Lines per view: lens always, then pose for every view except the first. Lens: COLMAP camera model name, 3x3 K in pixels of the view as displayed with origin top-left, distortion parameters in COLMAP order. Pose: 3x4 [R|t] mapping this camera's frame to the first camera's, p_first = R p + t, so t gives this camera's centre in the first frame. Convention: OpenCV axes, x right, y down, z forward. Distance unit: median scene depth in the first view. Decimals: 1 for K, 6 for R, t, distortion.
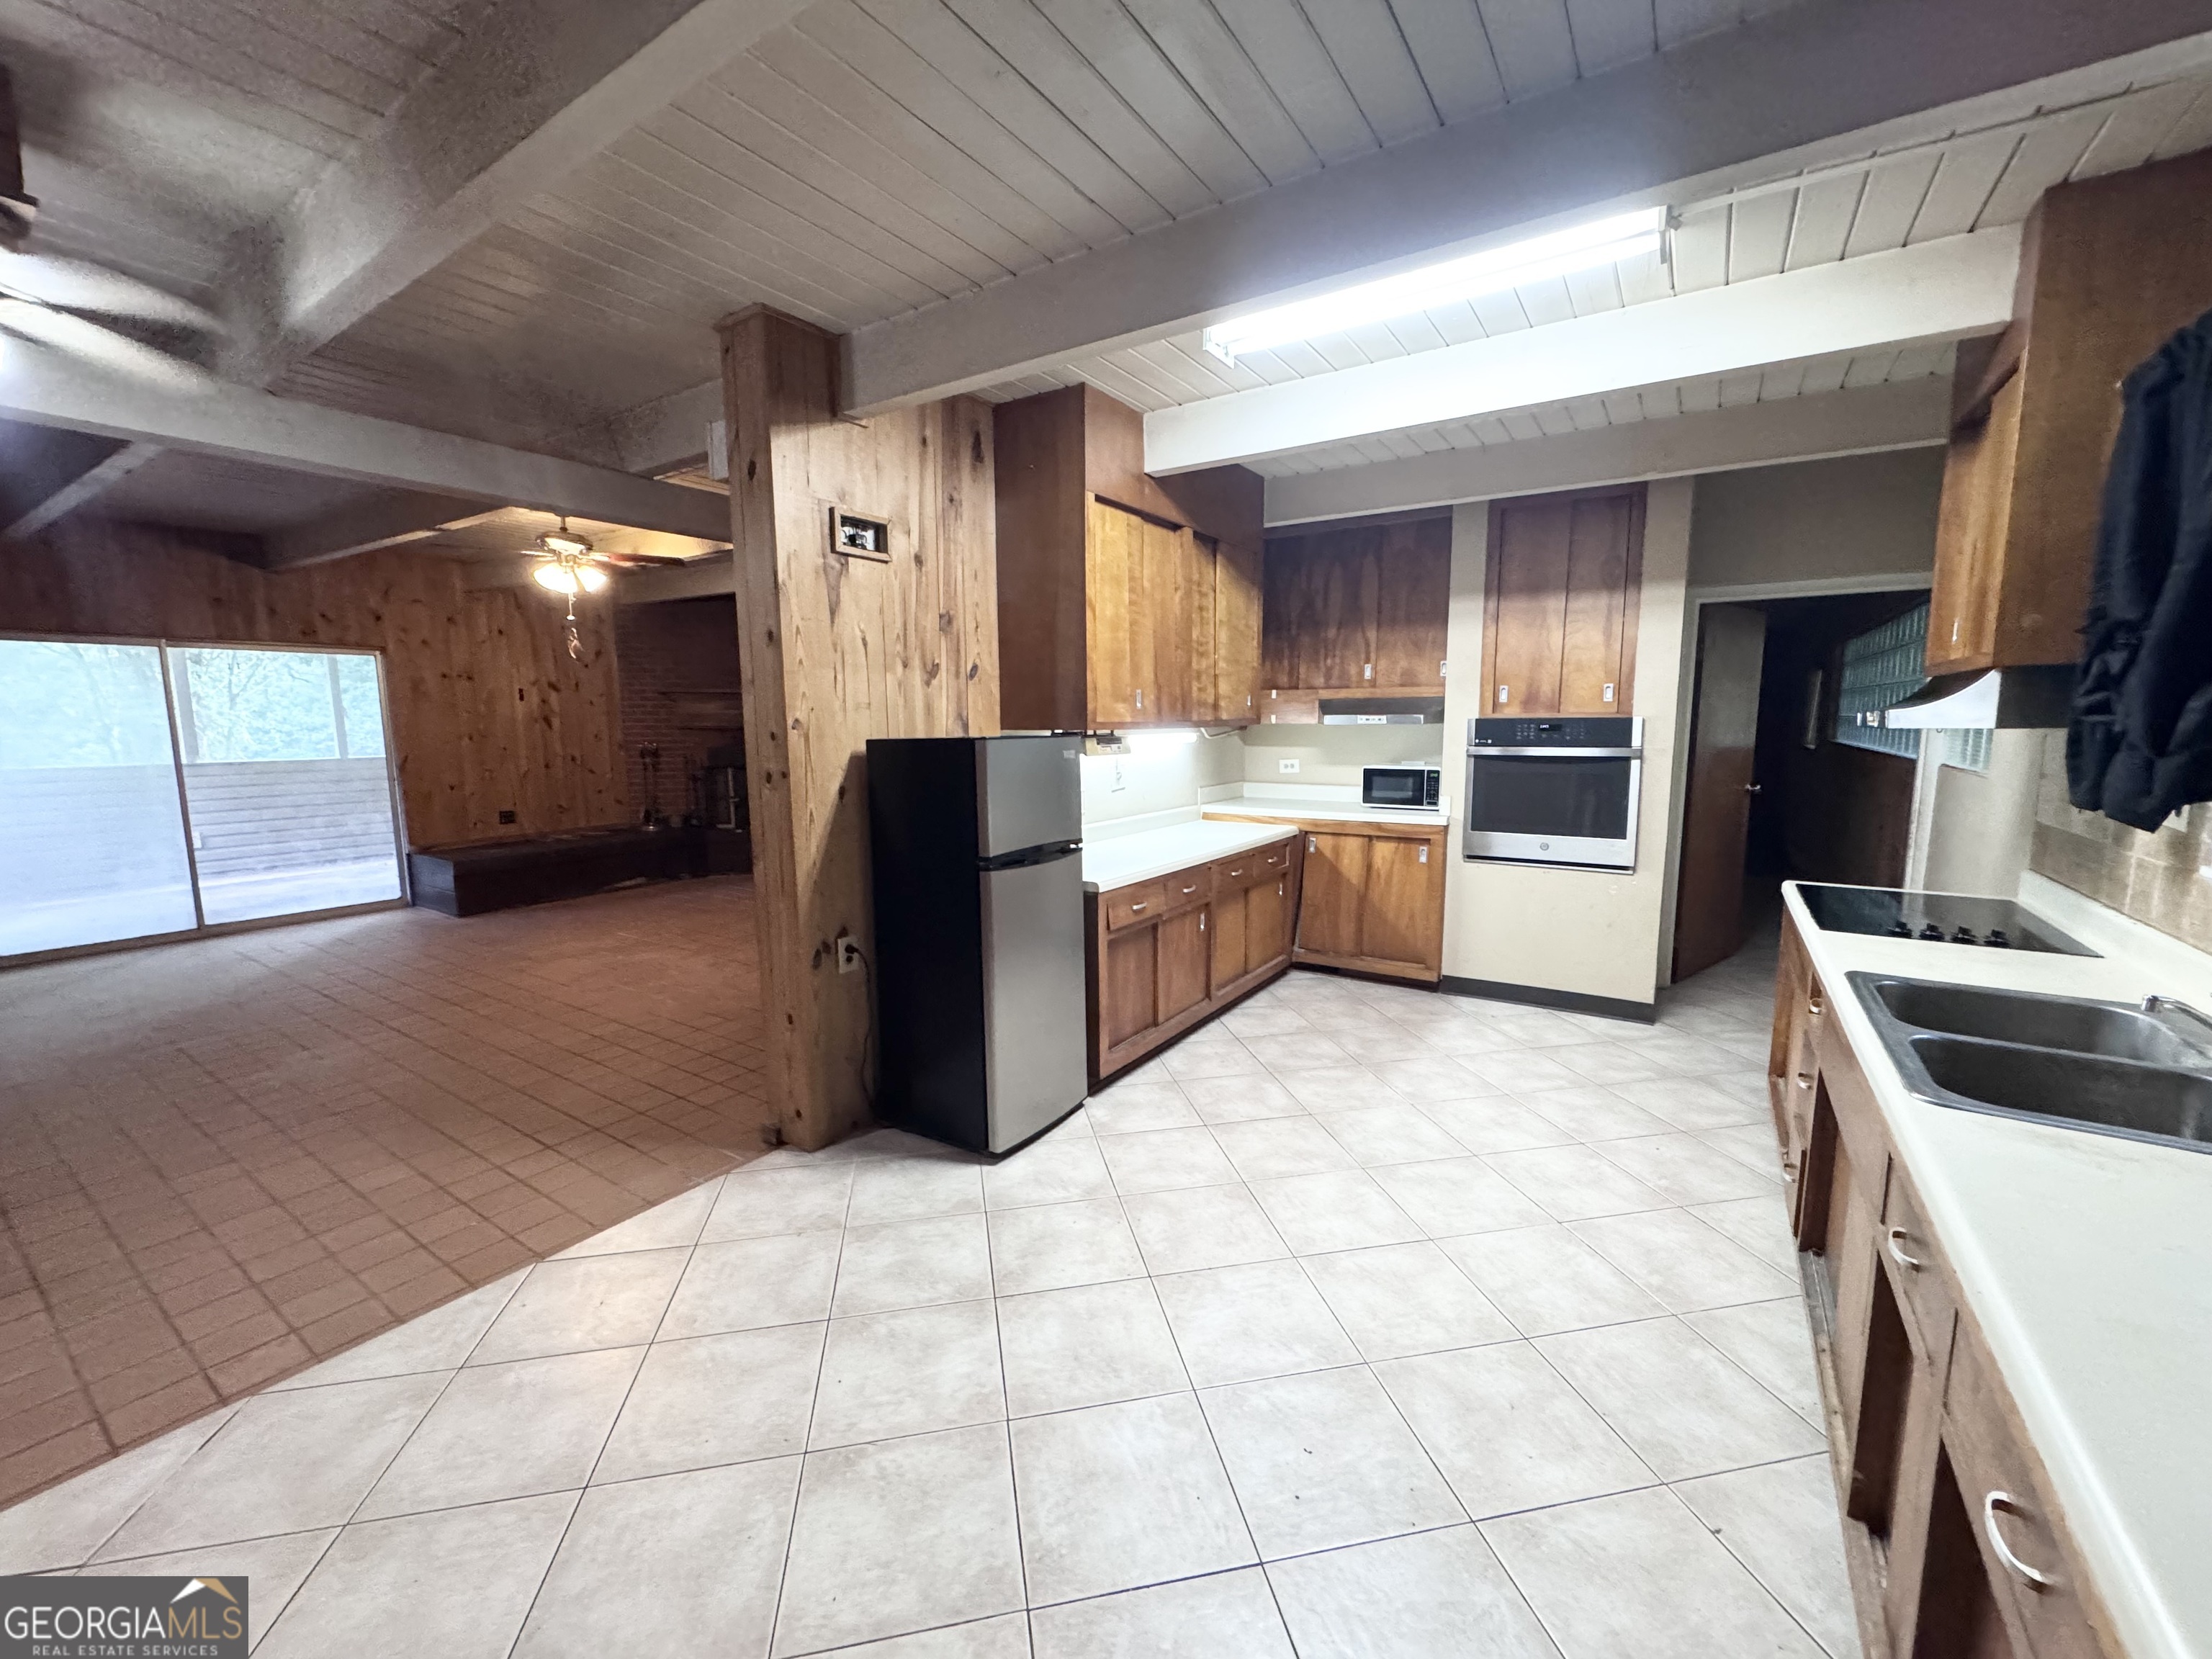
lens RADIAL K [[879.5, 0, 1112.5], [0, 879.5, 830.7], [0, 0, 1]] dist [-0.000790, -0.000844]
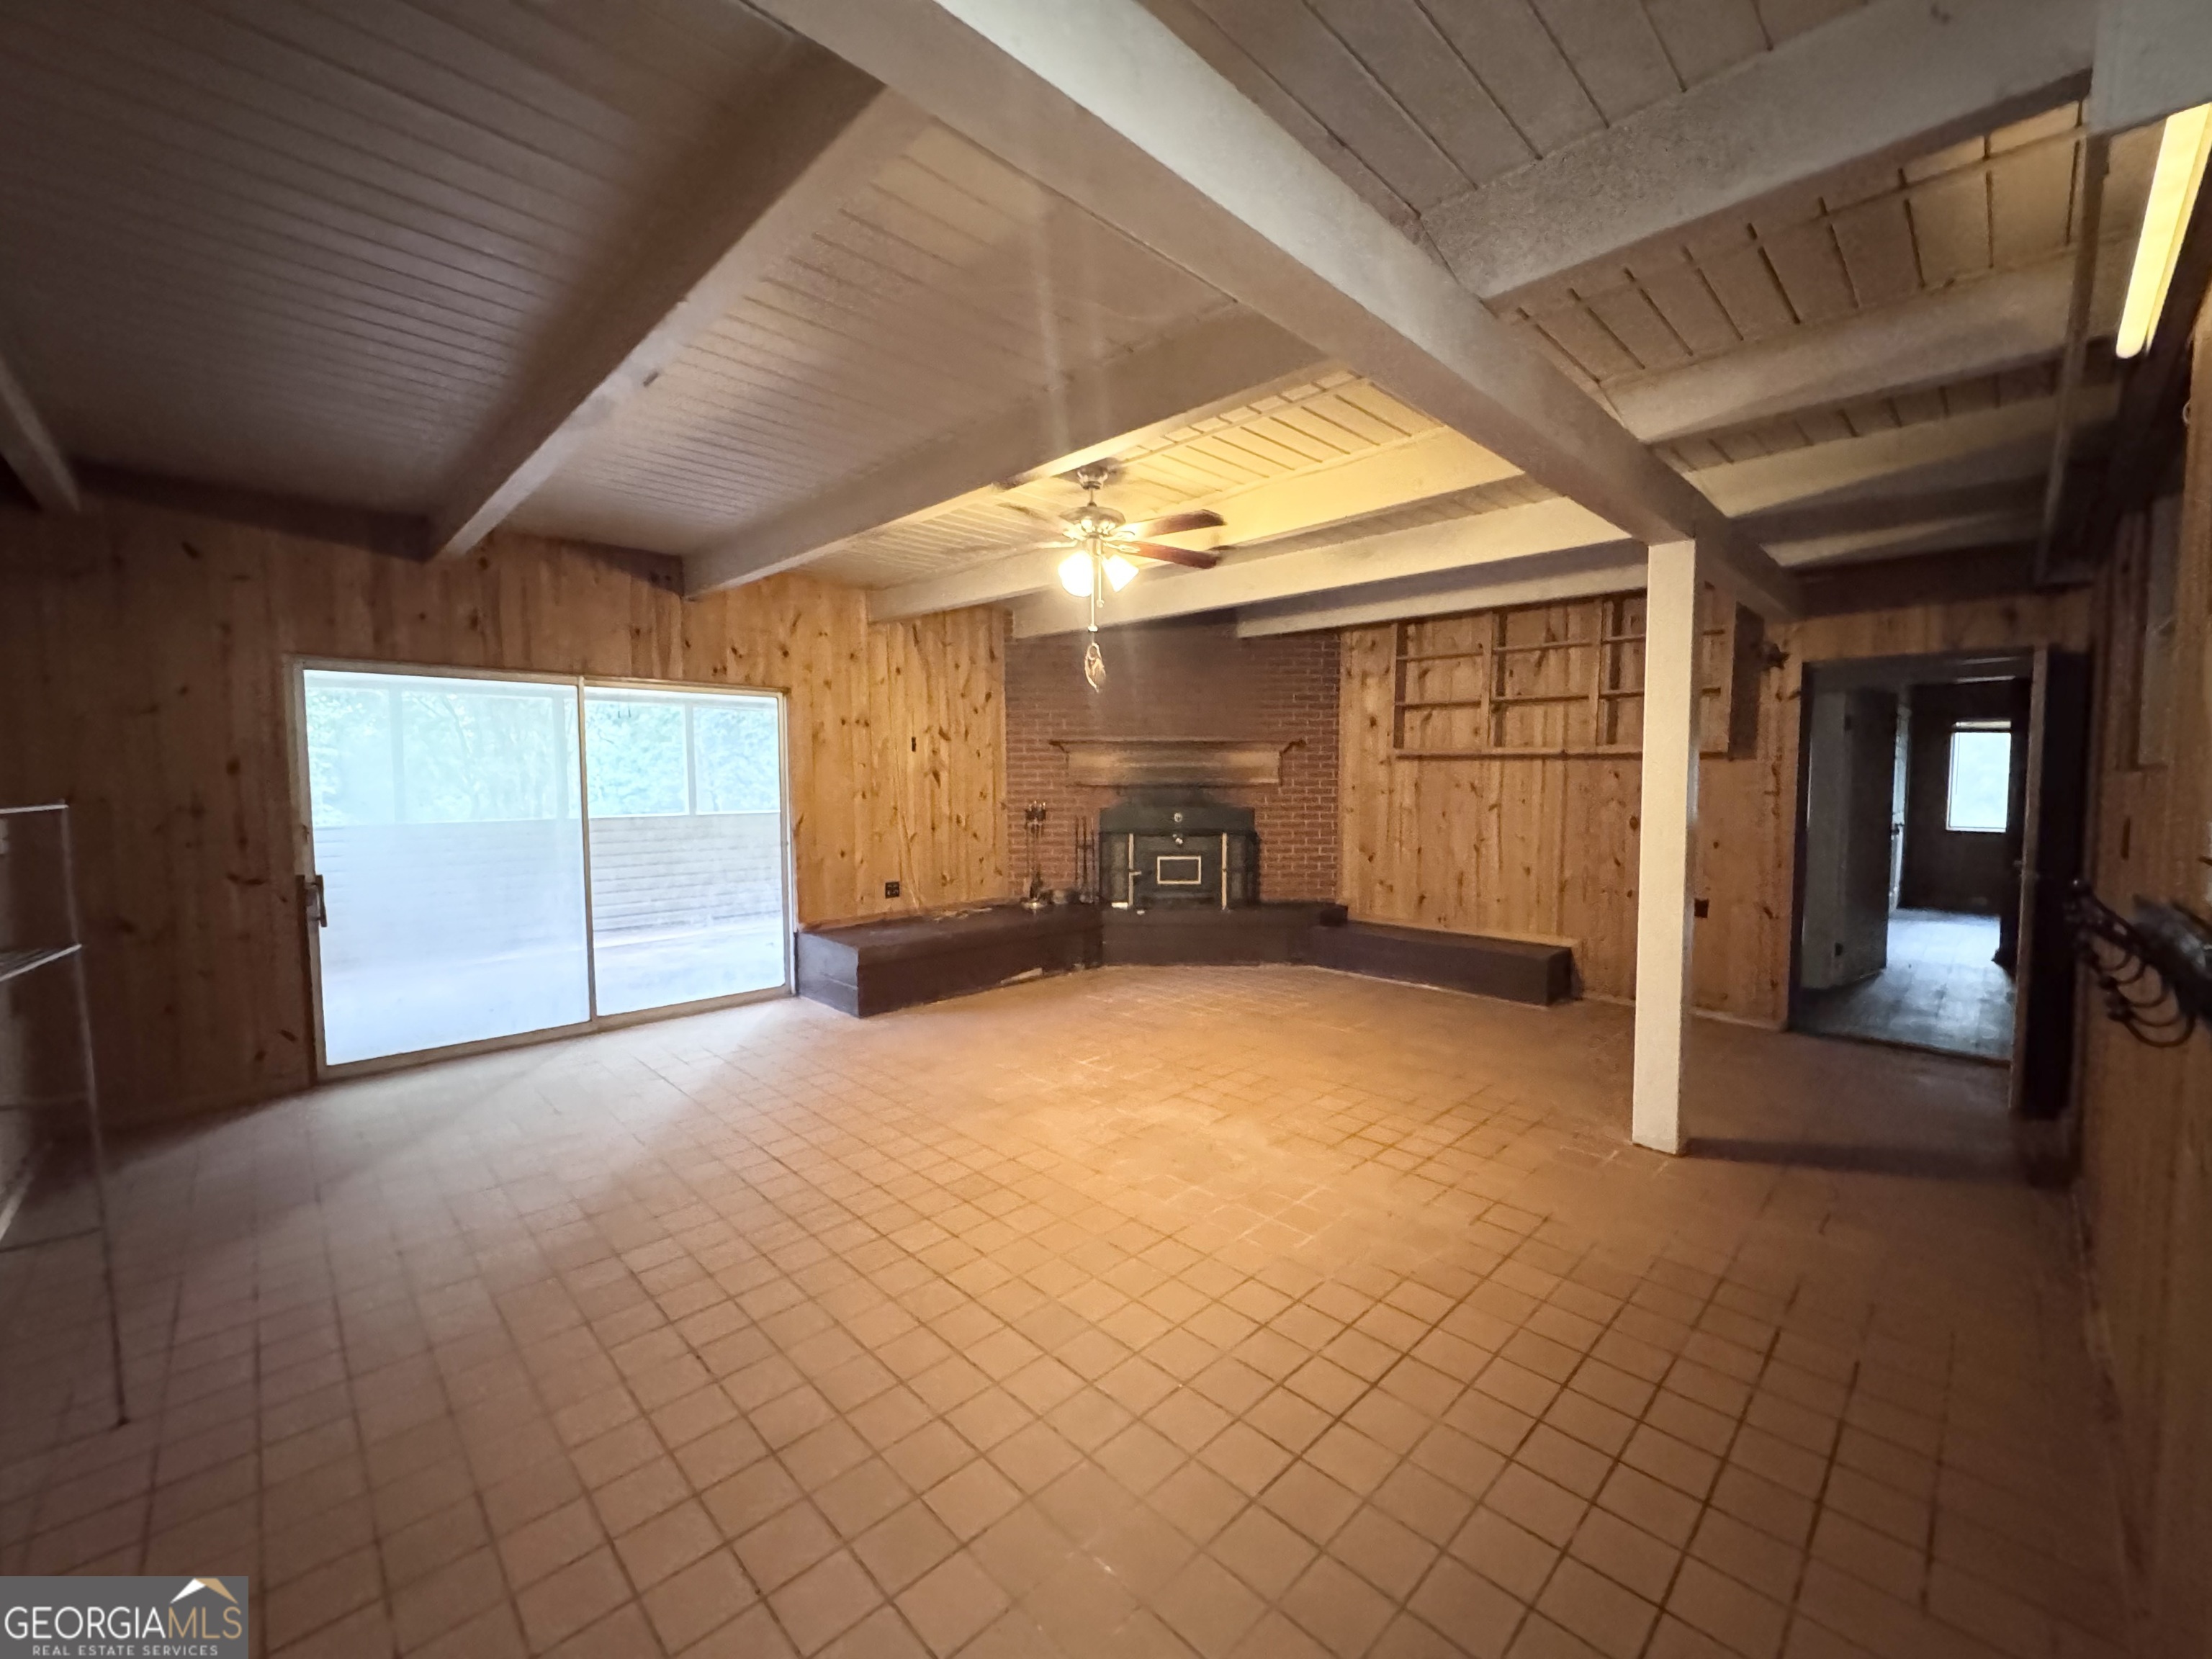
lens RADIAL K [[879.5, 0, 1105.0], [0, 879.5, 829.8], [0, 0, 1]] dist [-0.000790, -0.000844]
pose [[0.977571, 0.014786, -0.210085, -0.326470], [-0.028855, 0.997529, -0.064061, -0.025254], [0.208619, 0.068686, 0.975582, 0.230443]]
